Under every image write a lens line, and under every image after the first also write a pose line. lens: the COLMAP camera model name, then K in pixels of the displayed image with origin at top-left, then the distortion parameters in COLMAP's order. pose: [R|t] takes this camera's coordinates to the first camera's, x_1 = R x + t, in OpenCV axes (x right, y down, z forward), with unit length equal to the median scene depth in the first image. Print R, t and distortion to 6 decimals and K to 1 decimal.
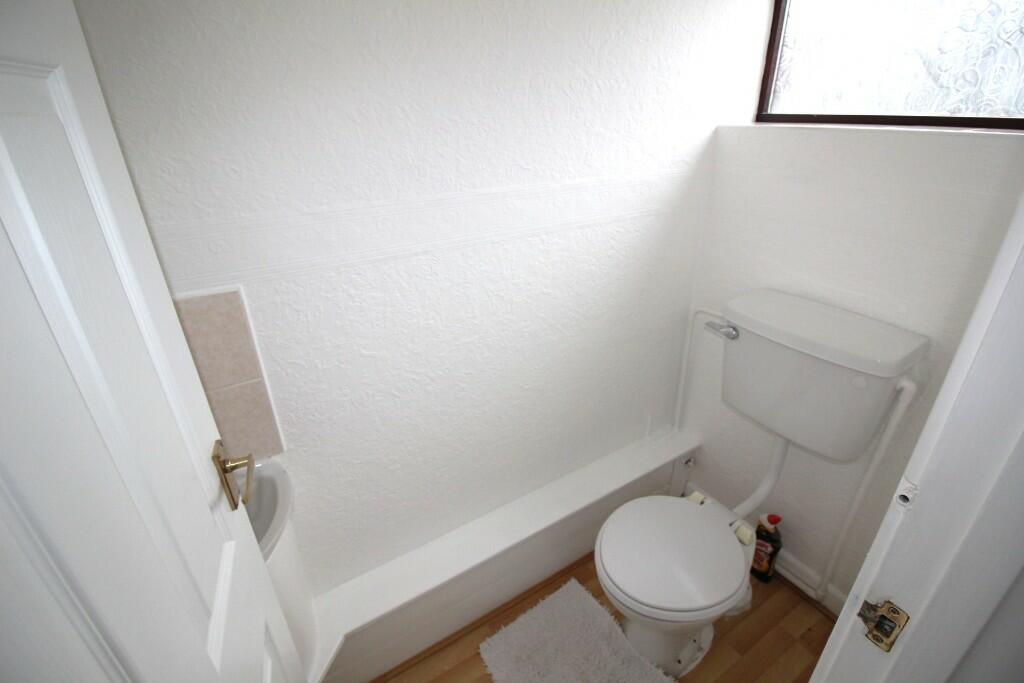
lens RADIAL K [[474.8, 0, 510.4], [0, 474.8, 331.3], [0, 0, 1]] dist [0.002940, -0.013655]
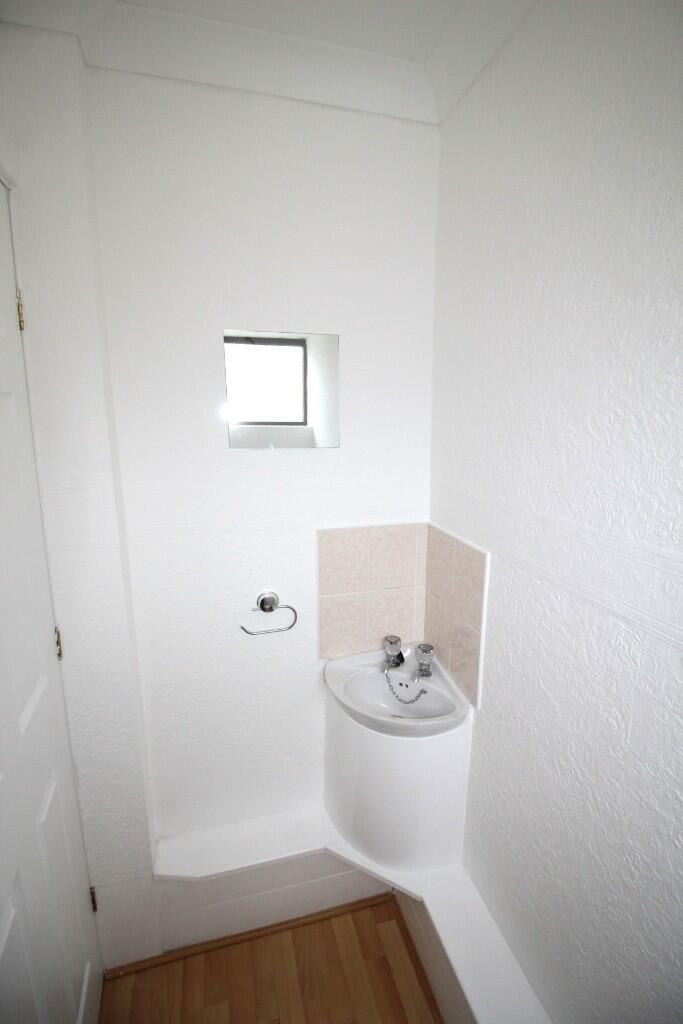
lens RADIAL K [[474.8, 0, 341.5], [0, 474.8, 512.0], [0, 0, 1]] dist [0.002940, -0.013655]
pose [[-0.283965, 0.208320, -0.935931, 0.536110], [-0.415961, 0.852713, 0.316001, -0.348095], [0.863910, 0.479044, -0.155488, 0.706257]]
